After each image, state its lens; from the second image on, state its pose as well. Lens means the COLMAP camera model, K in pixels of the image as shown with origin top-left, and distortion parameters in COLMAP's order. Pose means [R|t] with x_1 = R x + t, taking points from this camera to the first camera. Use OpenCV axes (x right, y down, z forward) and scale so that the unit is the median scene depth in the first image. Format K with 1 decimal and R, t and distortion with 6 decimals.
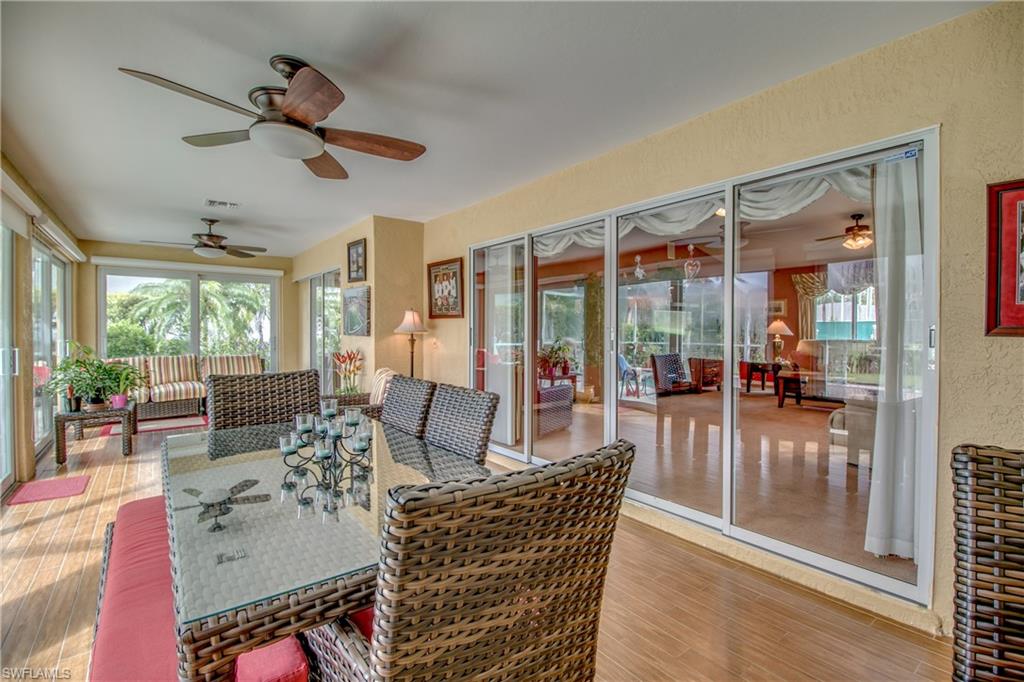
lens RADIAL K [[476.2, 0, 512.7], [0, 476.2, 335.7], [0, 0, 1]] dist [0.003904, -0.018277]
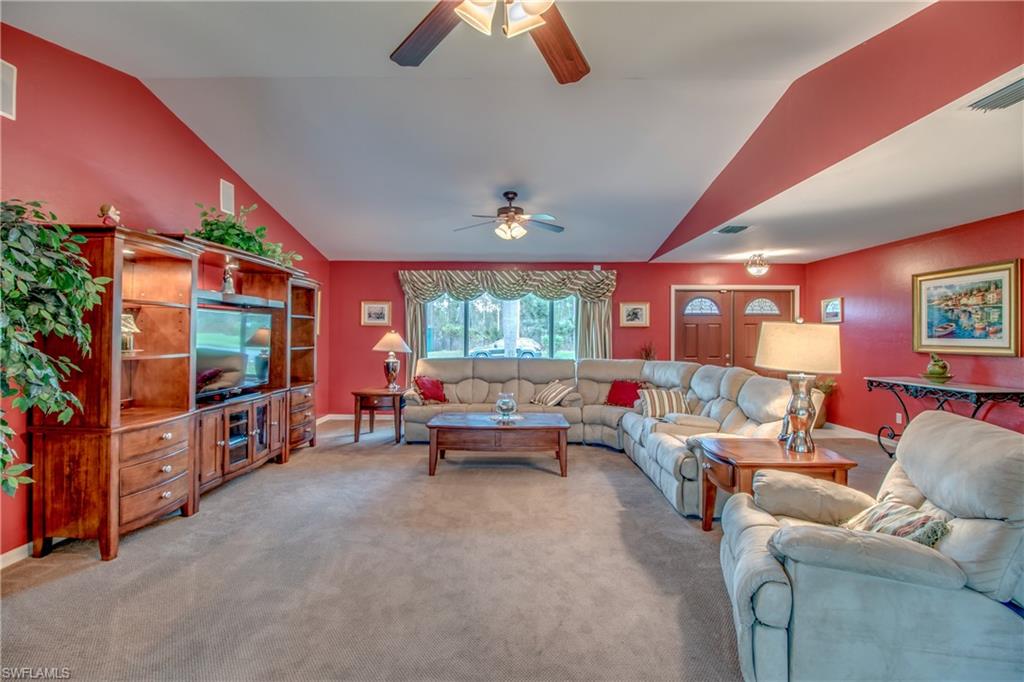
lens RADIAL K [[476.2, 0, 512.7], [0, 476.2, 335.7], [0, 0, 1]] dist [0.003904, -0.018277]
pose [[0.609775, -0.001415, 0.792573, 0.108907], [0.007320, 0.999966, -0.003847, -0.022454], [-0.792540, 0.008147, 0.609765, 0.431775]]
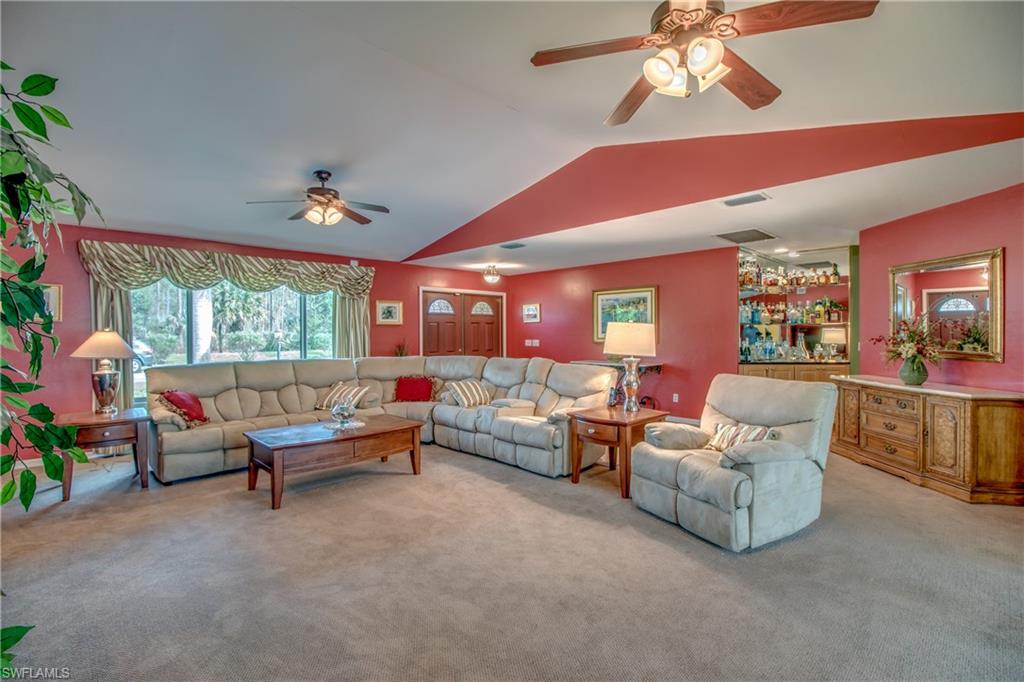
lens RADIAL K [[476.2, 0, 512.7], [0, 476.2, 335.7], [0, 0, 1]] dist [0.003904, -0.018277]
pose [[-0.130259, -0.007295, 0.991453, 0.030853], [0.016486, 0.999819, 0.009522, -0.024531], [-0.991343, 0.017586, -0.130116, 0.658835]]
